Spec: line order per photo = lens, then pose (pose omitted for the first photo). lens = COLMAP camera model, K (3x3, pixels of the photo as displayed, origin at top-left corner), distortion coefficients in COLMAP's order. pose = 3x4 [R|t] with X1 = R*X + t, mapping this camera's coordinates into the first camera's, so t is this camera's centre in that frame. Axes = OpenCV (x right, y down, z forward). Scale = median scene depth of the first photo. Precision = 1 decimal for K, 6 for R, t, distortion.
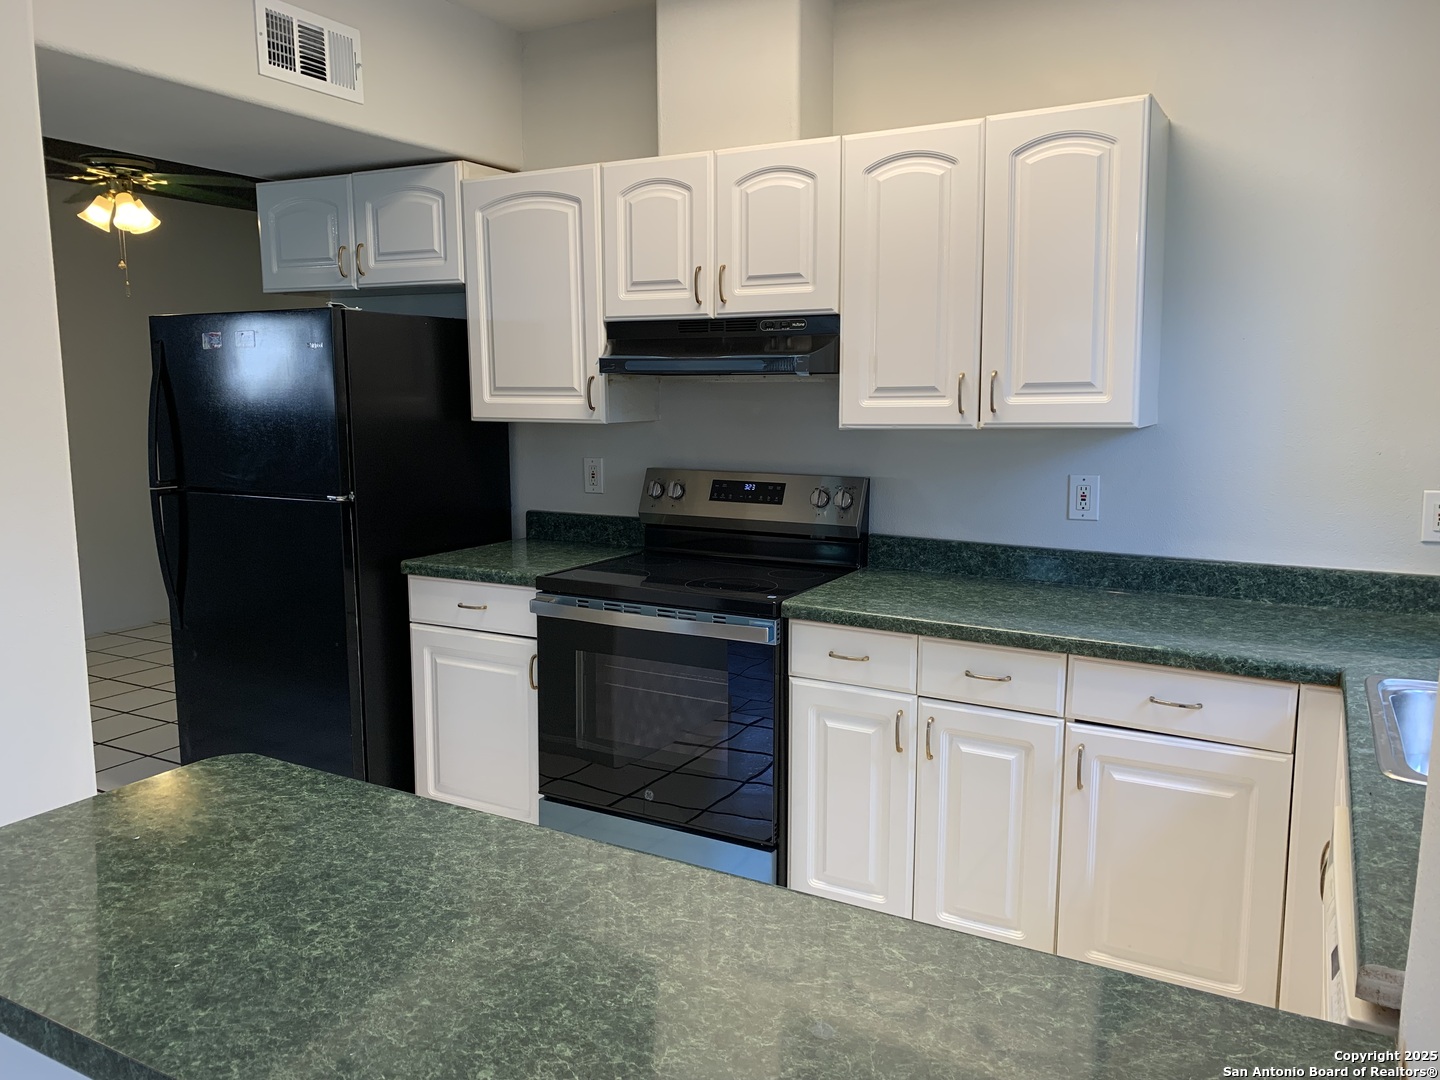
lens RADIAL K [[1049.7, 0, 685.2], [0, 1049.7, 535.9], [0, 0, 1]] dist [0.112606, -0.209982]
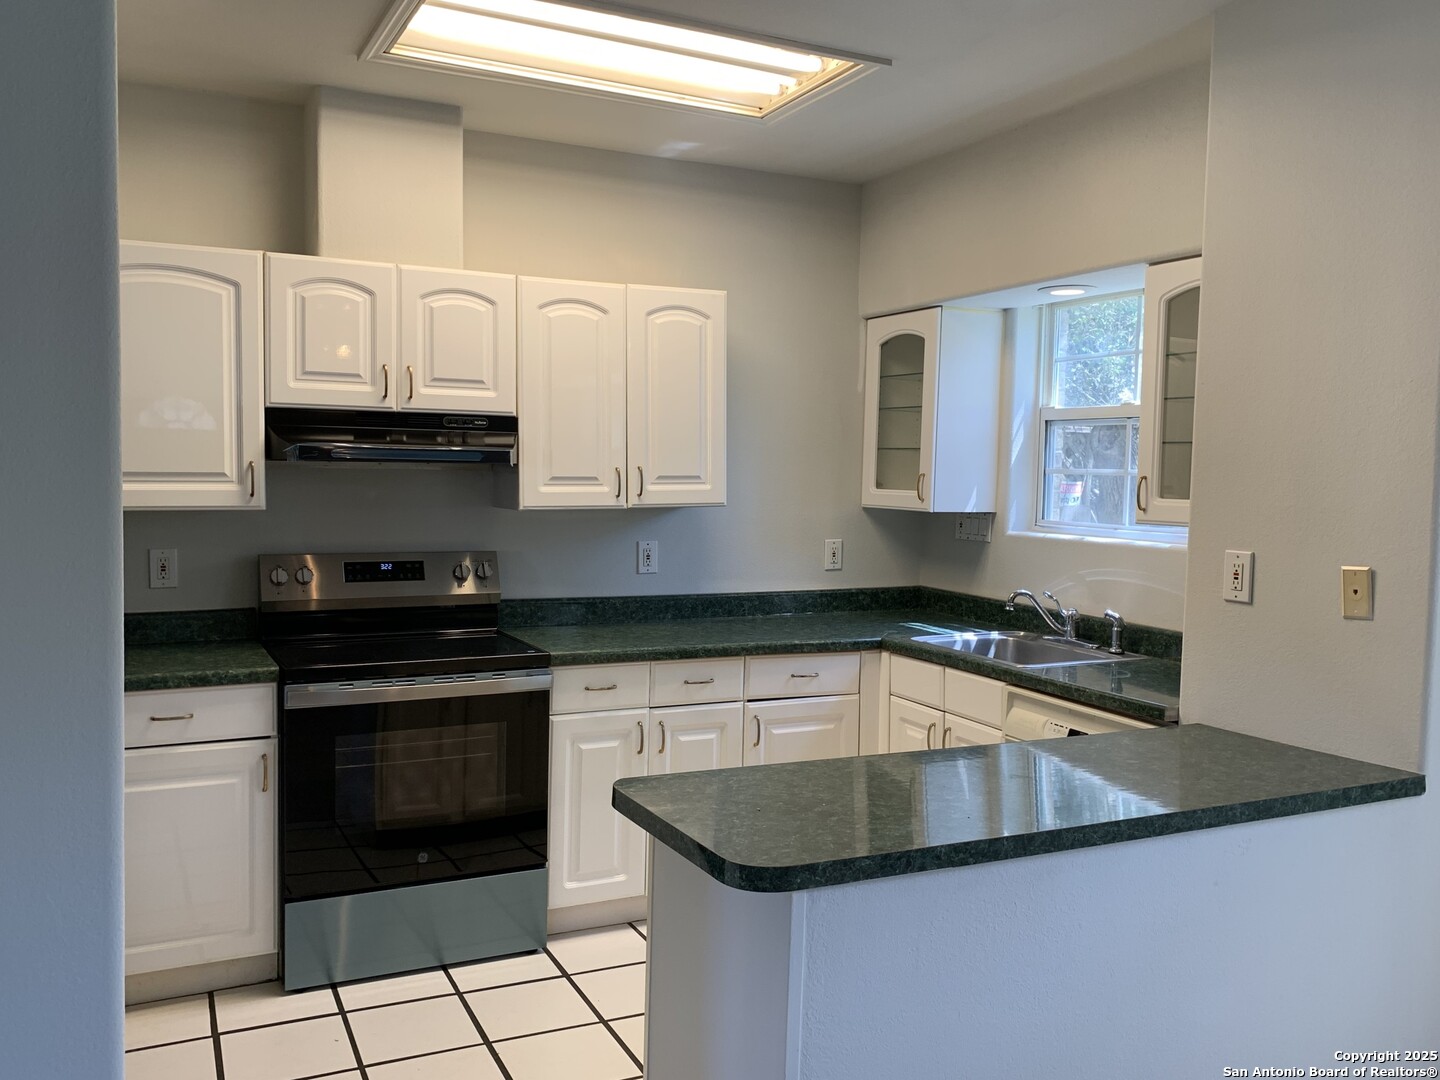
lens RADIAL K [[1116.5, 0, 720.0], [0, 1116.5, 540.0], [0, 0, 1]] dist [0.060397, -0.175749]
pose [[0.597305, -0.042236, 0.800901, -0.746346], [0.098897, 0.994870, -0.021291, -0.018189], [-0.795893, 0.091924, 0.598418, 0.056986]]
